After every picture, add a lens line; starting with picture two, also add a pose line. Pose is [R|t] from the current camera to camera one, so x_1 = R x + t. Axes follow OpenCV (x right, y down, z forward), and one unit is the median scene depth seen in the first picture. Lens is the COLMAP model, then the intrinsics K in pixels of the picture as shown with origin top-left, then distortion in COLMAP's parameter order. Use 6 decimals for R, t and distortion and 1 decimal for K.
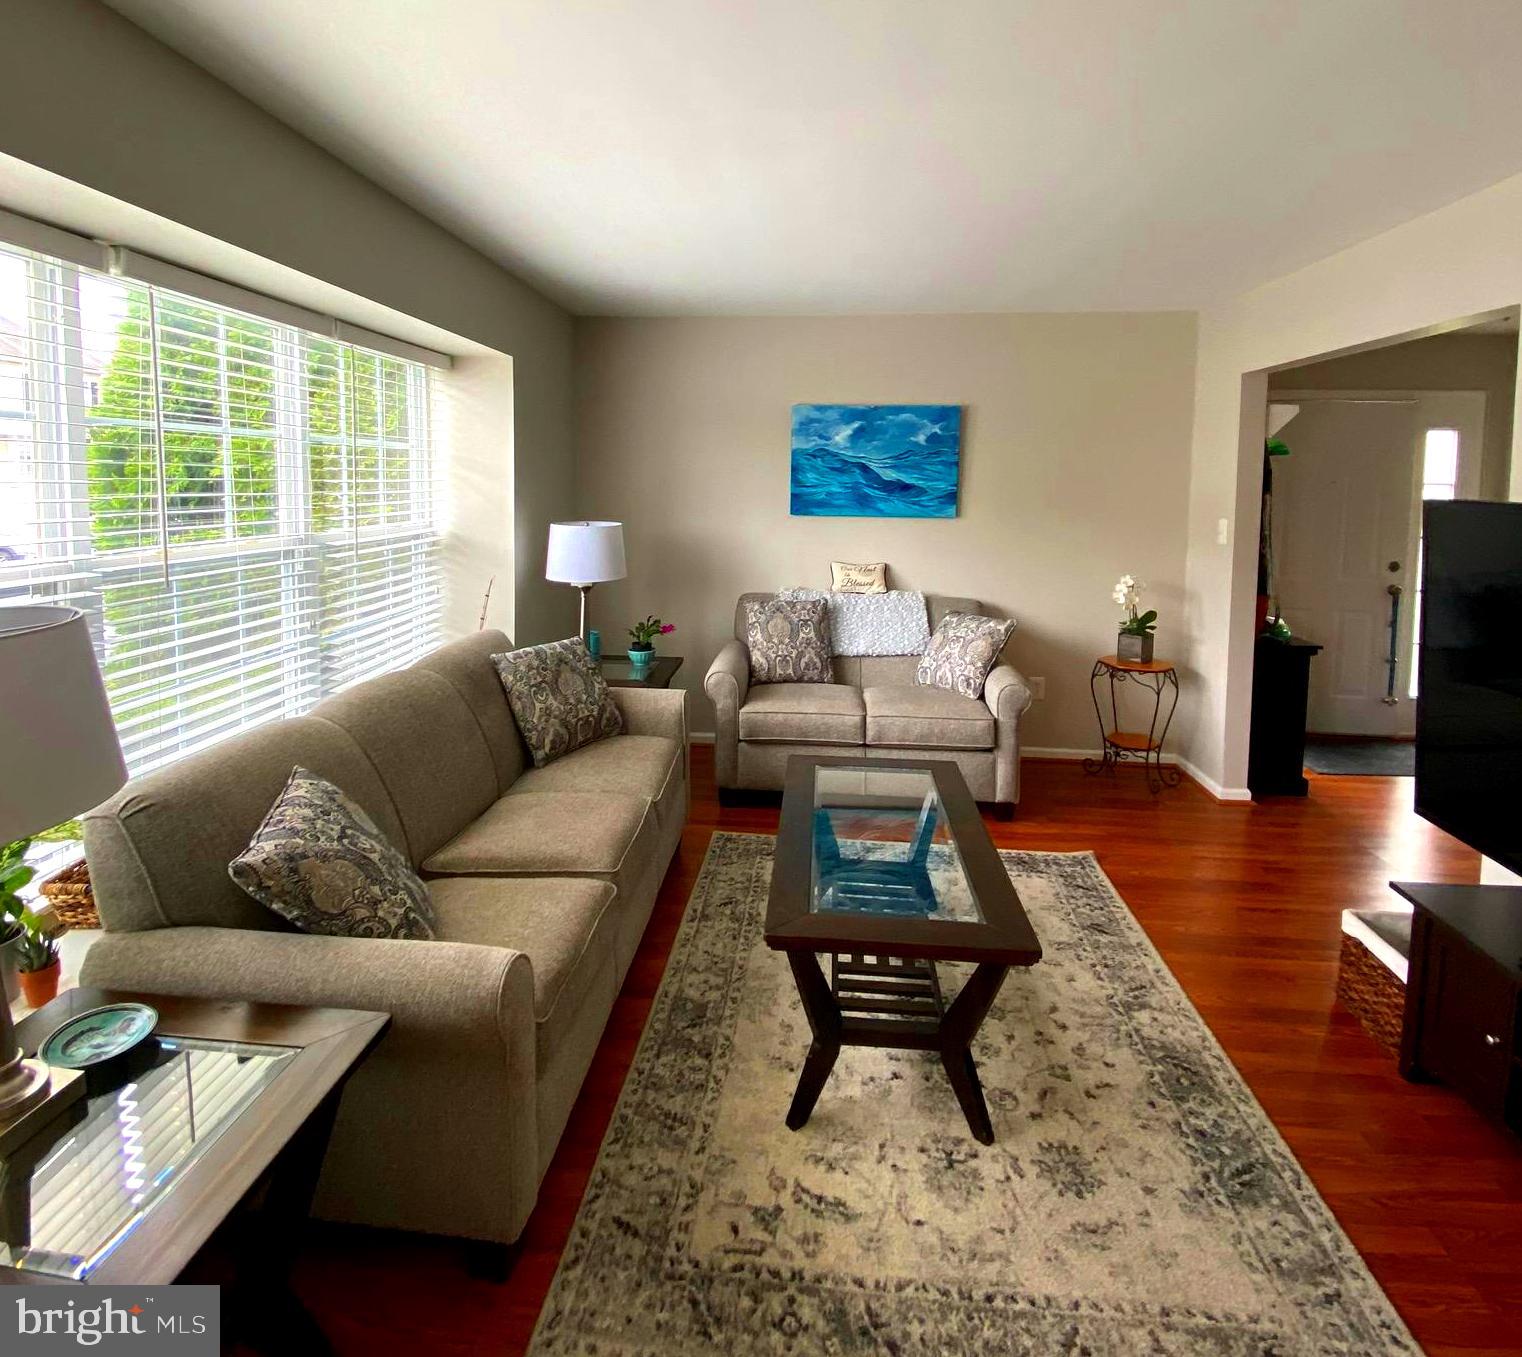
lens RADIAL K [[835.6, 0, 738.4], [0, 835.6, 524.4], [0, 0, 1]] dist [-0.001244, -0.015611]
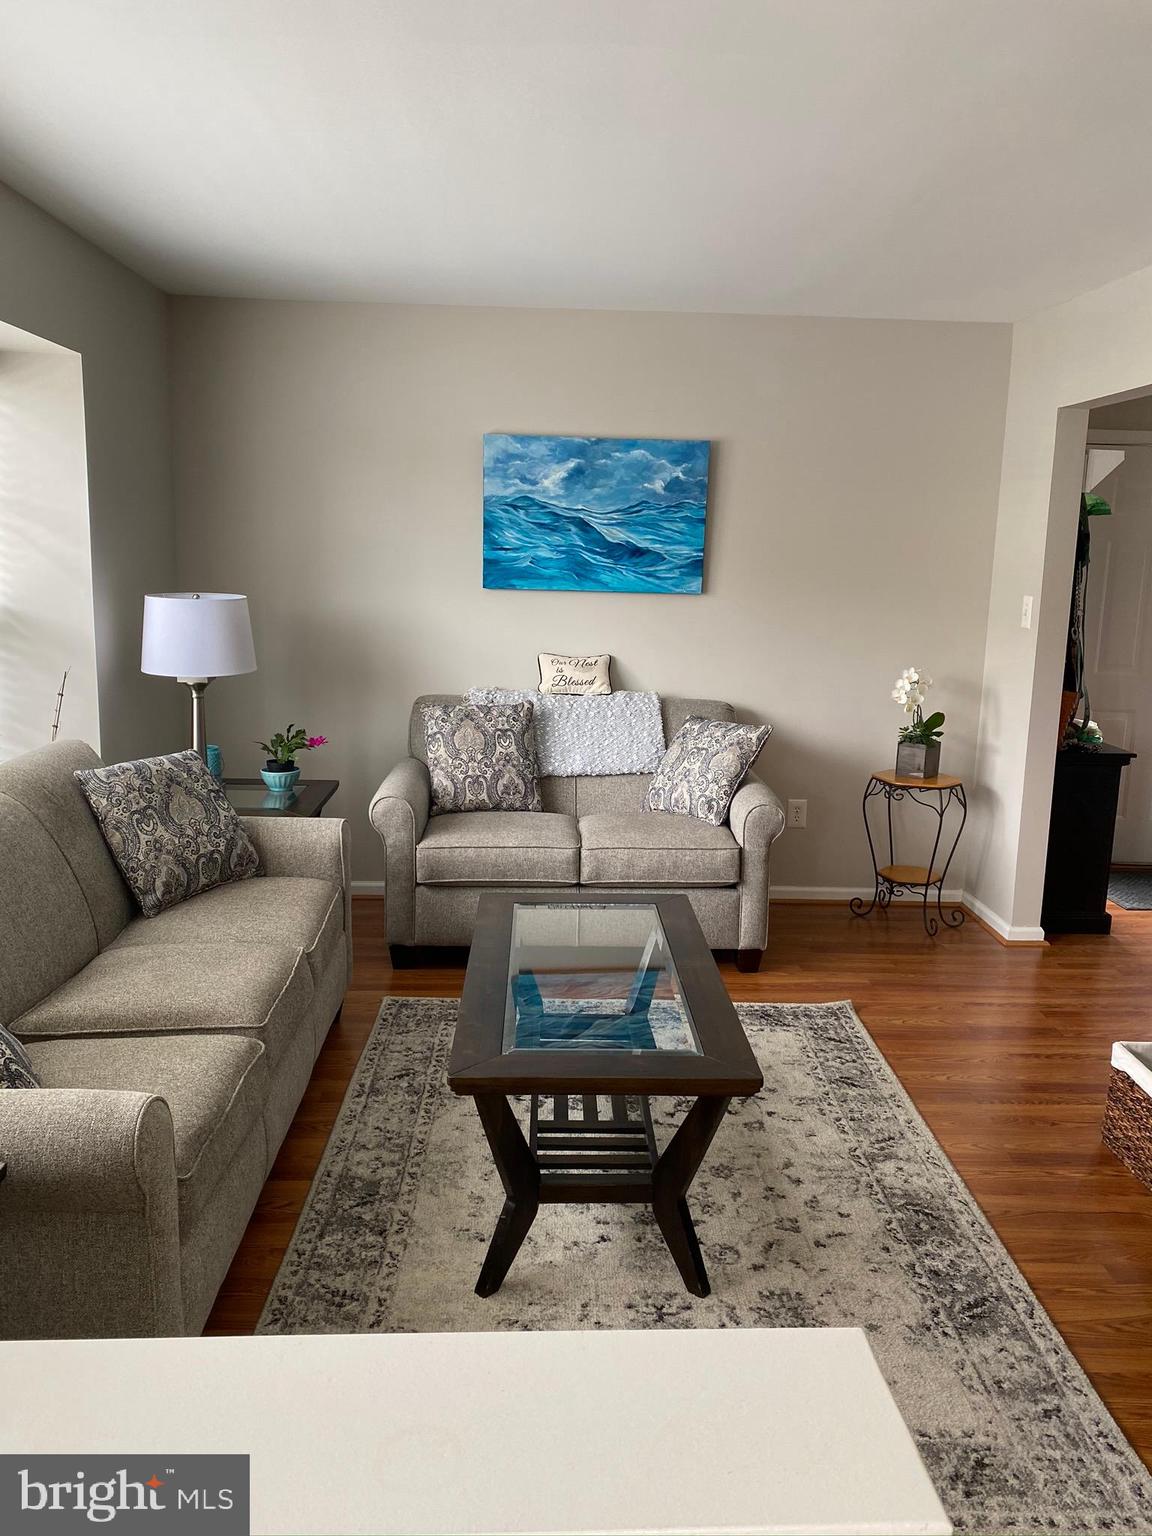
lens RADIAL K [[1200.1, 0, 592.5], [0, 1200.1, 770.4], [0, 0, 1]] dist [0.079418, -0.121143]
pose [[0.989056, -0.013285, 0.146940, -0.000169], [-0.006369, 0.991165, 0.132481, 0.010491], [-0.147402, -0.131967, 0.980233, -0.114855]]
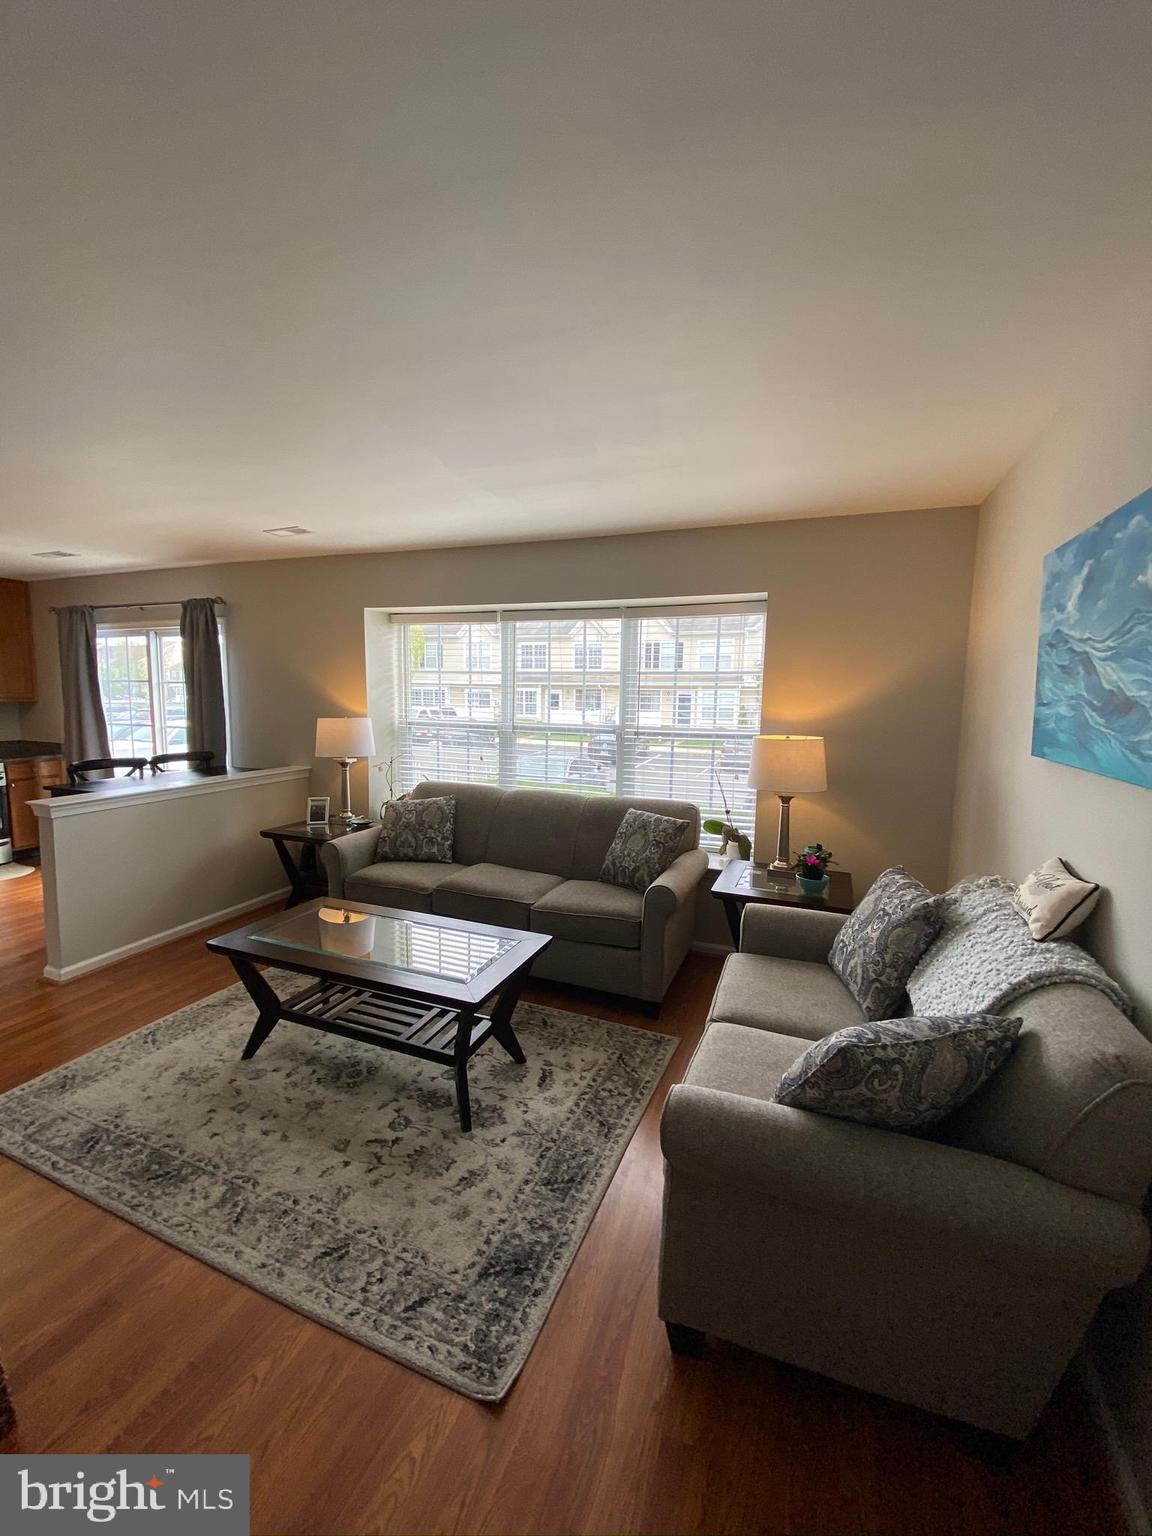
lens RADIAL K [[612.3, 0, 576.0], [0, 612.3, 768.0], [0, 0, 1]] dist [0.022849, -0.021711]
pose [[-0.272898, 0.096738, -0.957167, 0.827685], [-0.067902, 0.990513, 0.119468, -0.048828], [0.959644, 0.097597, -0.263741, 1.245241]]
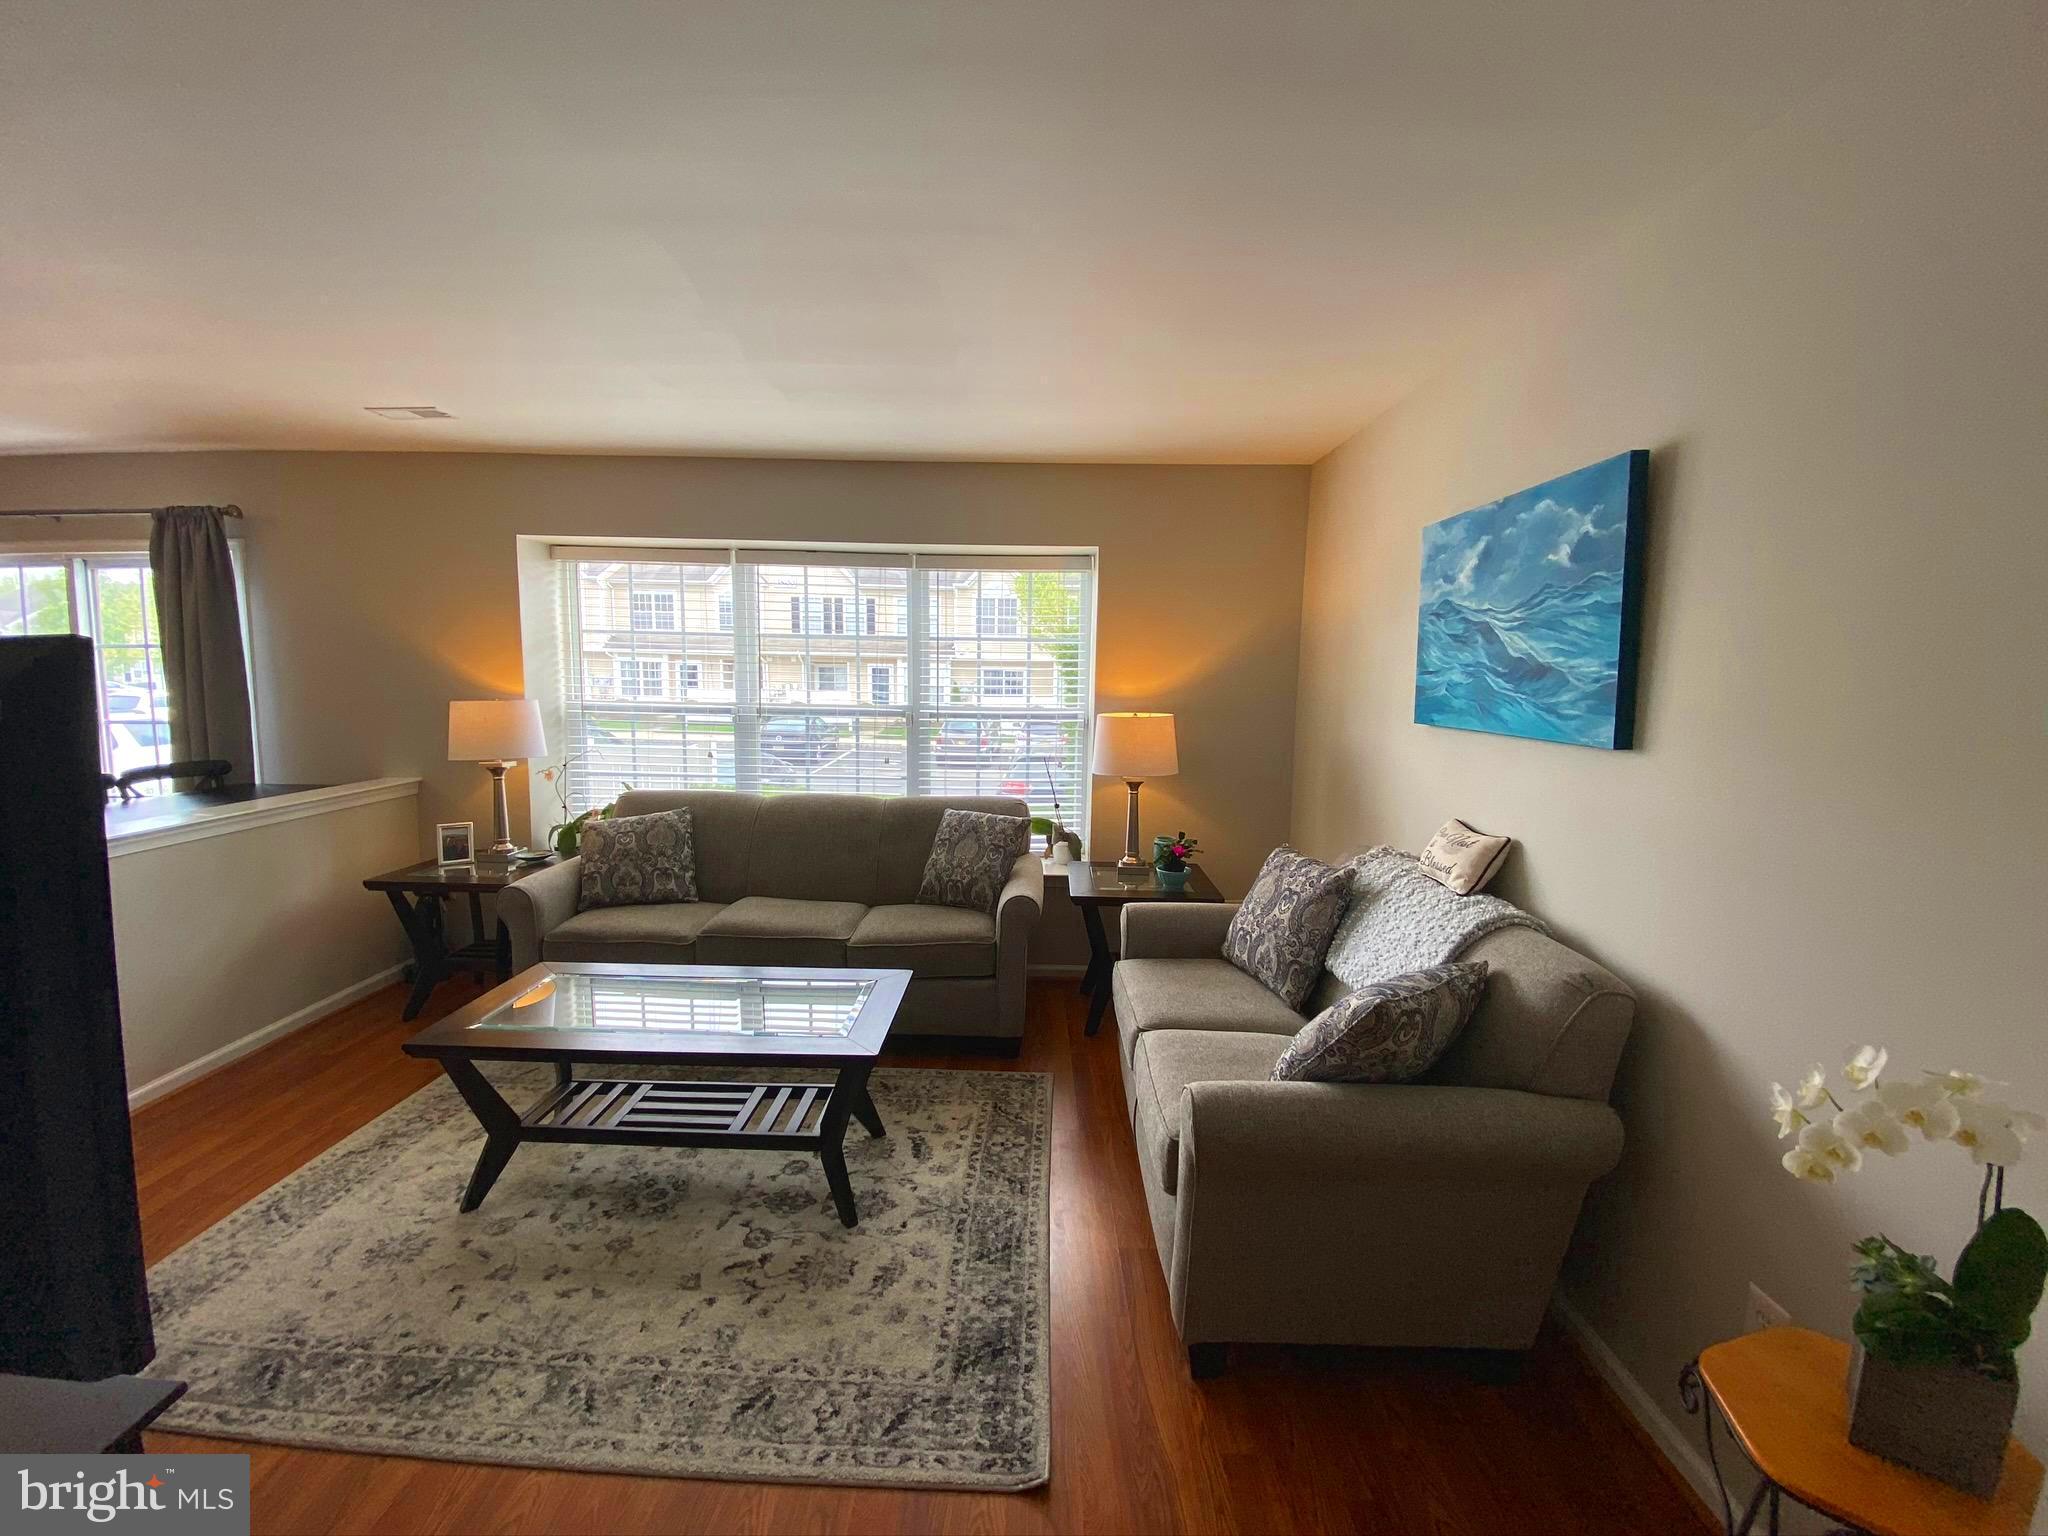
lens RADIAL K [[816.4, 0, 1011.3], [0, 816.4, 770.8], [0, 0, 1]] dist [0.022849, -0.021711]
pose [[0.074356, 0.106601, -0.991518, 0.916845], [-0.063134, 0.992779, 0.102002, -0.029063], [0.995231, 0.055014, 0.080549, 1.040581]]
